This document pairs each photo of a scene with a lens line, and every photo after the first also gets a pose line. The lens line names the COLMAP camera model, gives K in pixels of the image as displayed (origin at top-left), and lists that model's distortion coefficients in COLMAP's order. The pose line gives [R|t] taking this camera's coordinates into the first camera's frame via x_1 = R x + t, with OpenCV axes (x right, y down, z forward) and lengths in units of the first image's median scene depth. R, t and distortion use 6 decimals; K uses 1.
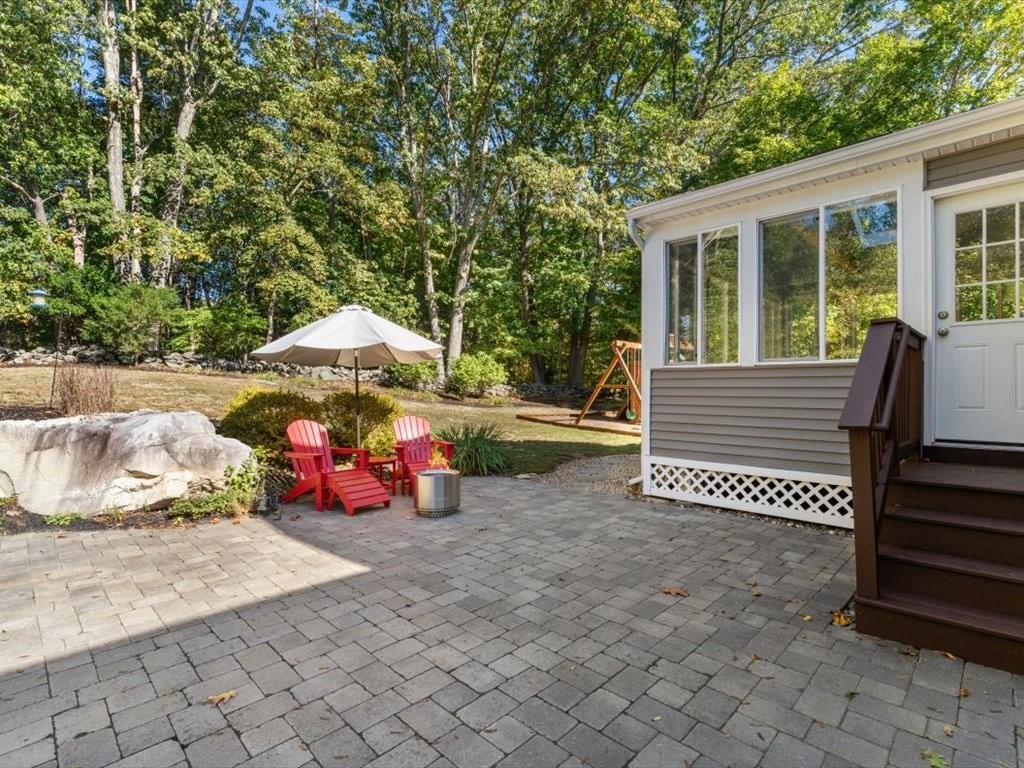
lens RADIAL K [[481.5, 0, 513.5], [0, 481.5, 392.3], [0, 0, 1]] dist [-0.000165, -0.002712]
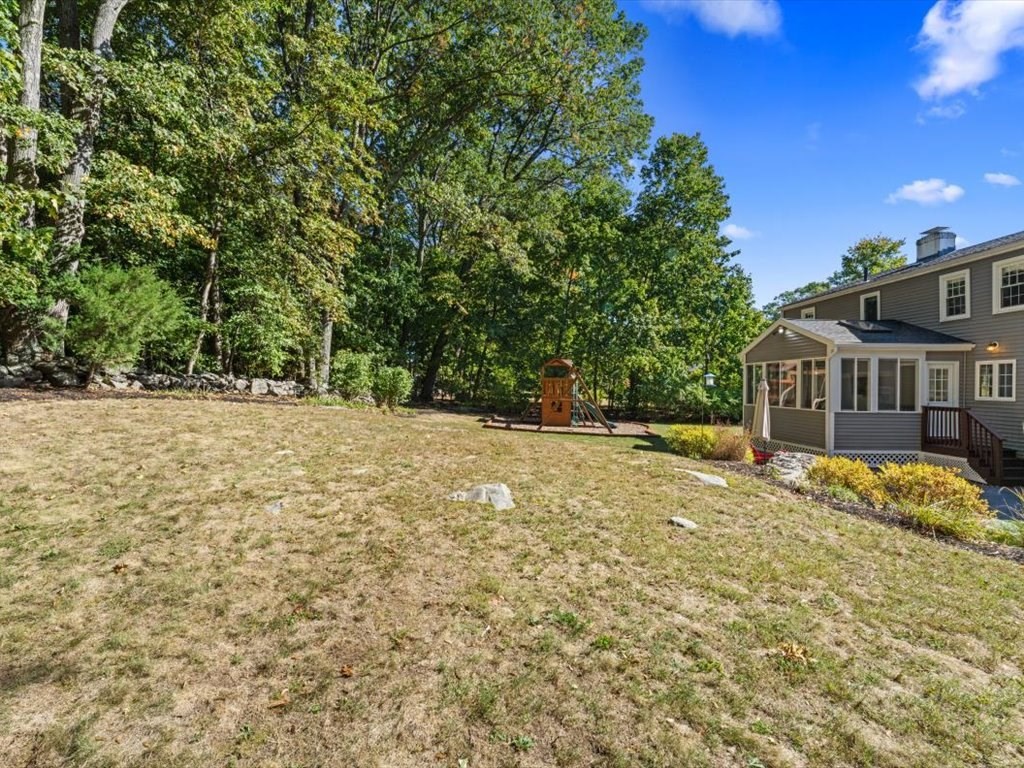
lens RADIAL K [[481.5, 0, 513.8], [0, 481.5, 384.0], [0, 0, 1]] dist [-0.000165, -0.002712]
pose [[0.727867, -0.000845, 0.685717, -3.568554], [-0.005332, 0.999962, 0.006892, -0.281496], [-0.685697, -0.008673, 0.727835, 0.553623]]
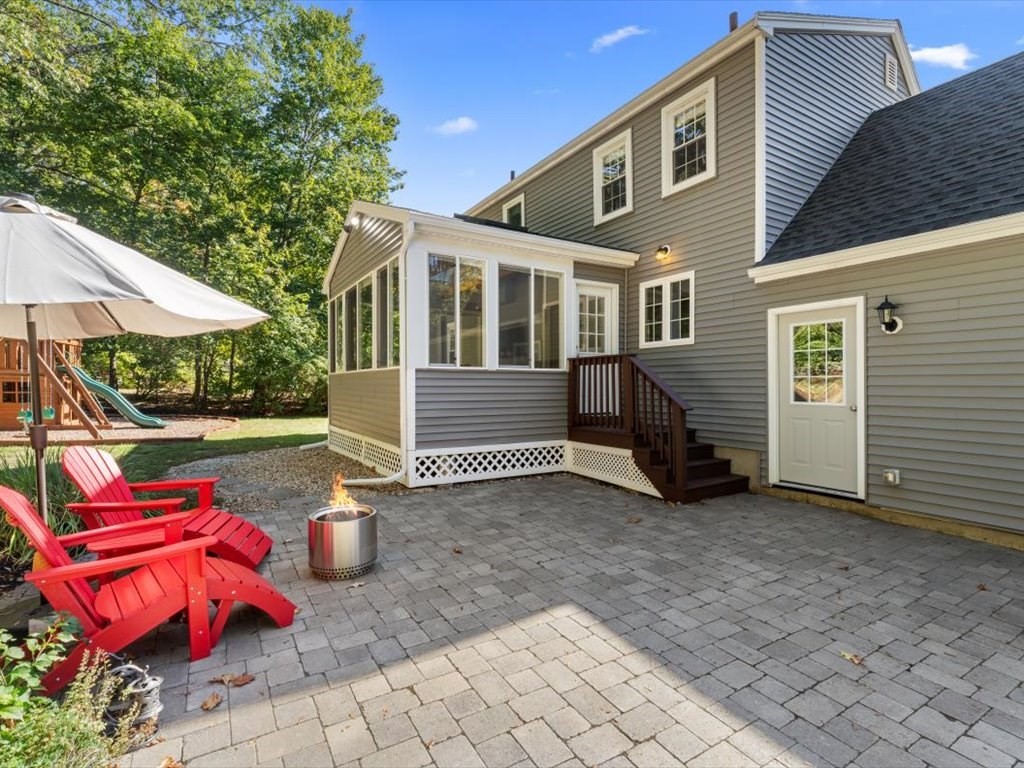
lens RADIAL K [[481.5, 0, 512.5], [0, 481.5, 380.5], [0, 0, 1]] dist [-0.000165, -0.002712]
pose [[0.276529, -0.003348, 0.961000, -0.998461], [-0.001858, 0.999990, 0.004019, -0.038853], [-0.961004, -0.002897, 0.276520, 0.737552]]
